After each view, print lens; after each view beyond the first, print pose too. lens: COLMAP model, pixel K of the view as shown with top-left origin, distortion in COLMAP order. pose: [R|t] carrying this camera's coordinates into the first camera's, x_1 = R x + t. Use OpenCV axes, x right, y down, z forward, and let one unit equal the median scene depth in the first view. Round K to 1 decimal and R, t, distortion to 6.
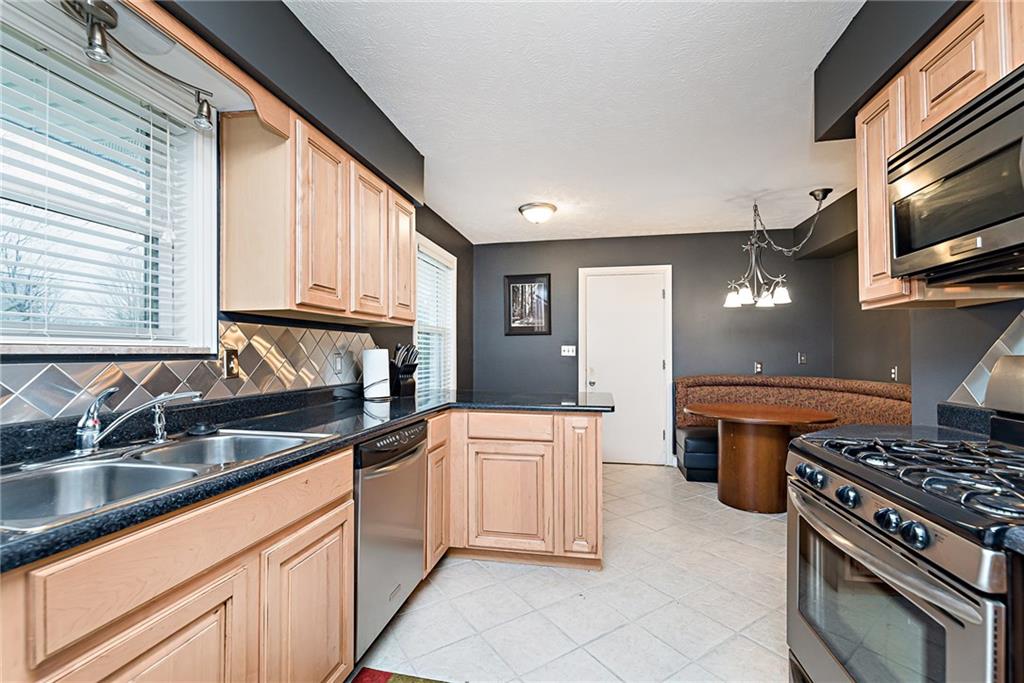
lens RADIAL K [[437.1, 0, 509.5], [0, 437.1, 351.2], [0, 0, 1]] dist [-0.000189, -0.000080]
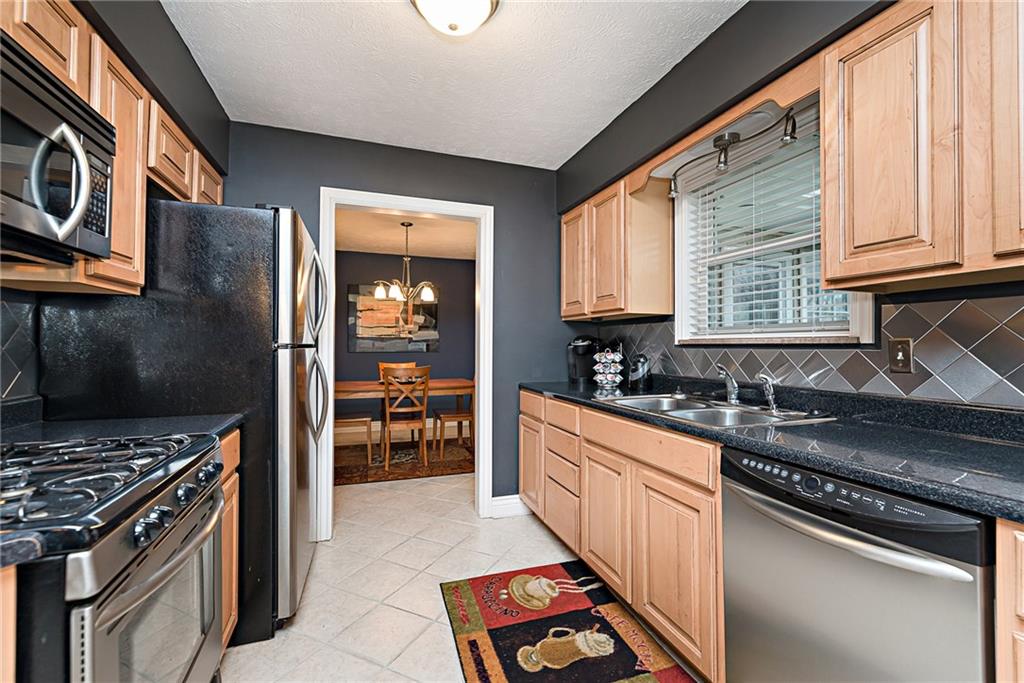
lens RADIAL K [[446.7, 0, 520.1], [0, 446.7, 337.4], [0, 0, 1]] dist [0.001007, -0.000240]
pose [[-0.852420, -0.007906, -0.522798, 0.502238], [0.002791, 0.999803, -0.019670, 0.011191], [0.522850, -0.018226, -0.852230, 1.638820]]
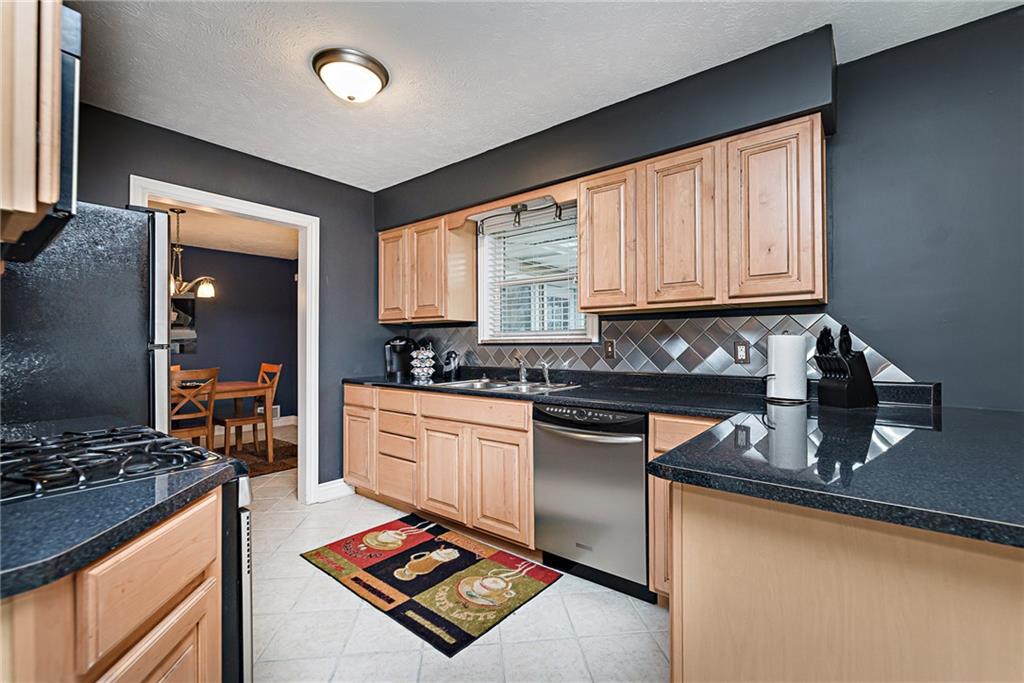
lens RADIAL K [[446.7, 0, 520.1], [0, 446.7, 337.4], [0, 0, 1]] dist [0.001007, -0.000240]
pose [[-0.448625, -0.009333, -0.893671, 1.103578], [0.009057, 0.999847, -0.014988, 0.011172], [0.893674, -0.014818, -0.448472, 1.734936]]
